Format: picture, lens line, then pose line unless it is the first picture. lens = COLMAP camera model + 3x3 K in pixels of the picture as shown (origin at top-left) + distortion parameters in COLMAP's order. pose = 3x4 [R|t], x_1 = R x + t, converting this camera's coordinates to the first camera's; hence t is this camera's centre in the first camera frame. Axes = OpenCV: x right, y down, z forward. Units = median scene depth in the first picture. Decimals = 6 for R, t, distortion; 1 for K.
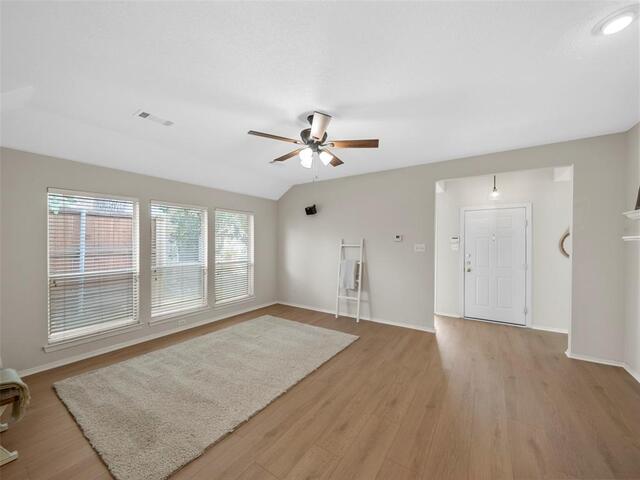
lens RADIAL K [[249.0, 0, 323.2], [0, 249.0, 242.1], [0, 0, 1]] dist [-0.001443, -0.000331]
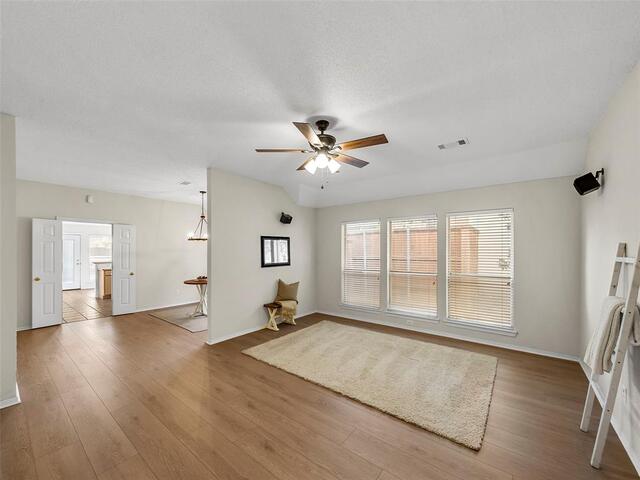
lens RADIAL K [[257.6, 0, 319.2], [0, 257.6, 252.1], [0, 0, 1]] dist [-0.007005, -0.000133]
pose [[-0.082719, 0.004053, -0.996565, 0.603604], [-0.002622, 0.999987, 0.004284, 0.002920], [0.996569, 0.002967, -0.082707, 0.677810]]
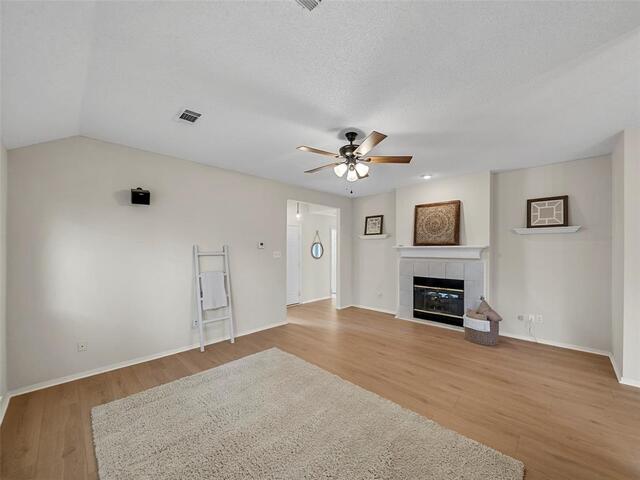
lens RADIAL K [[253.1, 0, 326.5], [0, 253.1, 248.7], [0, 0, 1]] dist [-0.000810, -0.000075]
pose [[0.180491, 0.001365, 0.983576, -0.717438], [0.004846, 0.999986, -0.002277, 0.001476], [-0.983565, 0.005177, 0.180482, 0.575942]]
